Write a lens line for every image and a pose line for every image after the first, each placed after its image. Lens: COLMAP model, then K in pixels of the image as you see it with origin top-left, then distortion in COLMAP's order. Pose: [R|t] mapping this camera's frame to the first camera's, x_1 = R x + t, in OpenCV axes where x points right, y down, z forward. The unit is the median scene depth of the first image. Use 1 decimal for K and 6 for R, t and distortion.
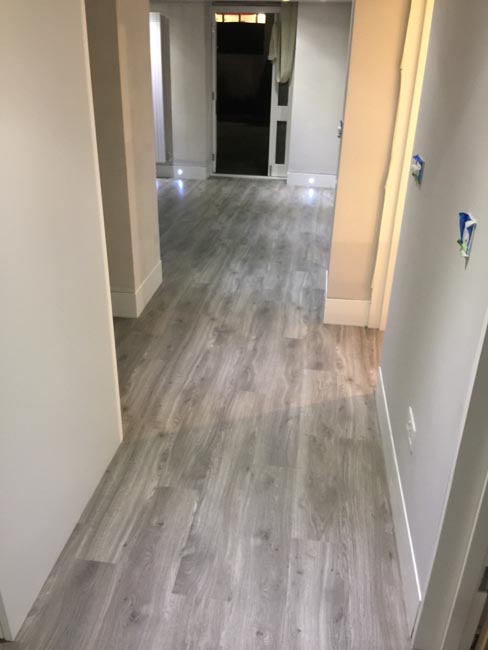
lens RADIAL K [[551.7, 0, 242.3], [0, 551.7, 321.1], [0, 0, 1]] dist [0.078528, -0.124371]
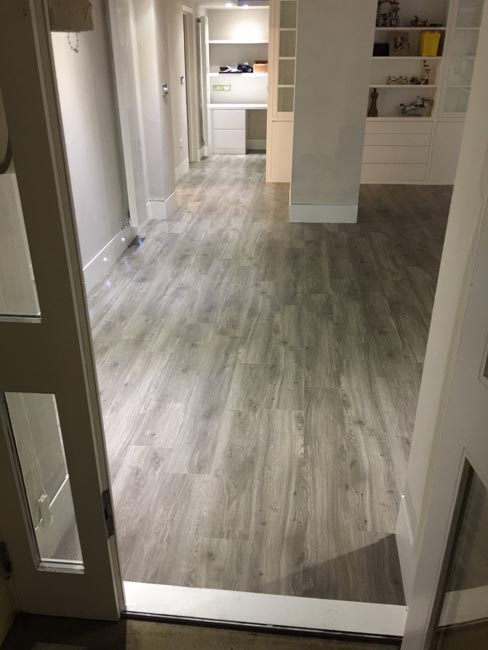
lens RADIAL K [[550.9, 0, 235.4], [0, 550.9, 324.2], [0, 0, 1]] dist [0.081154, -0.141977]
pose [[-0.999316, -0.006144, -0.036459, 0.021206], [-0.032251, 0.627092, 0.778277, -0.763386], [0.018081, 0.778921, -0.626862, 1.648403]]
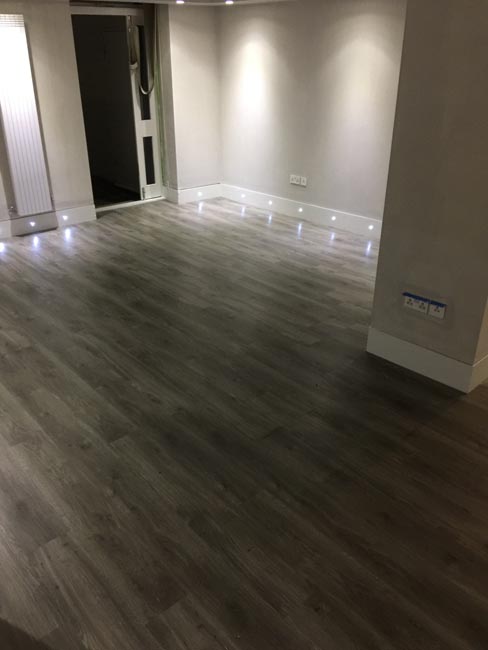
lens RADIAL K [[551.7, 0, 242.3], [0, 551.7, 321.1], [0, 0, 1]] dist [0.078528, -0.124371]
pose [[0.654177, -0.357297, 0.666627, -0.793861], [0.345681, 0.925184, 0.156652, -0.261978], [-0.672724, 0.127962, 0.728744, 0.434754]]
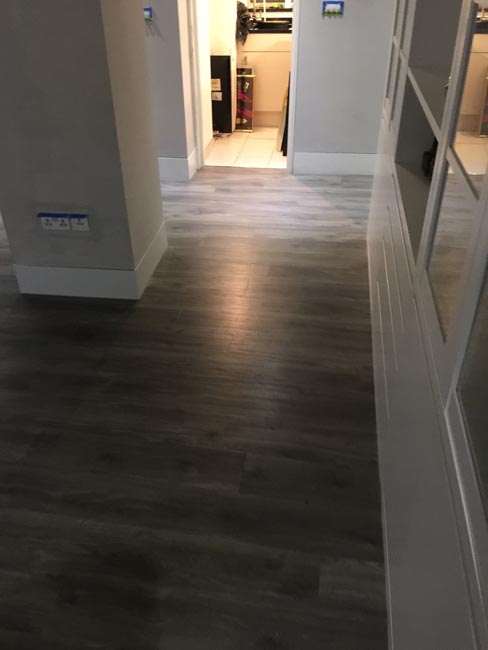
lens RADIAL K [[550.9, 0, 235.4], [0, 550.9, 324.2], [0, 0, 1]] dist [0.081154, -0.141977]
pose [[0.036392, -0.575904, 0.816707, -0.745921], [0.452035, 0.738348, 0.500507, -0.236744], [-0.891258, 0.350966, 0.287199, 0.472206]]
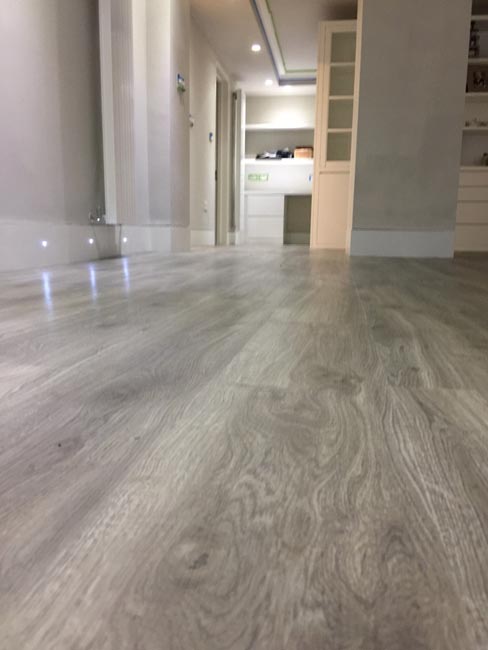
lens RADIAL K [[550.9, 0, 235.4], [0, 550.9, 324.2], [0, 0, 1]] dist [0.081154, -0.141977]
pose [[-0.998572, -0.044965, 0.028845, 0.003876], [-0.020509, 0.821246, 0.570205, -0.394349], [-0.049328, 0.568799, -0.820996, 1.477888]]
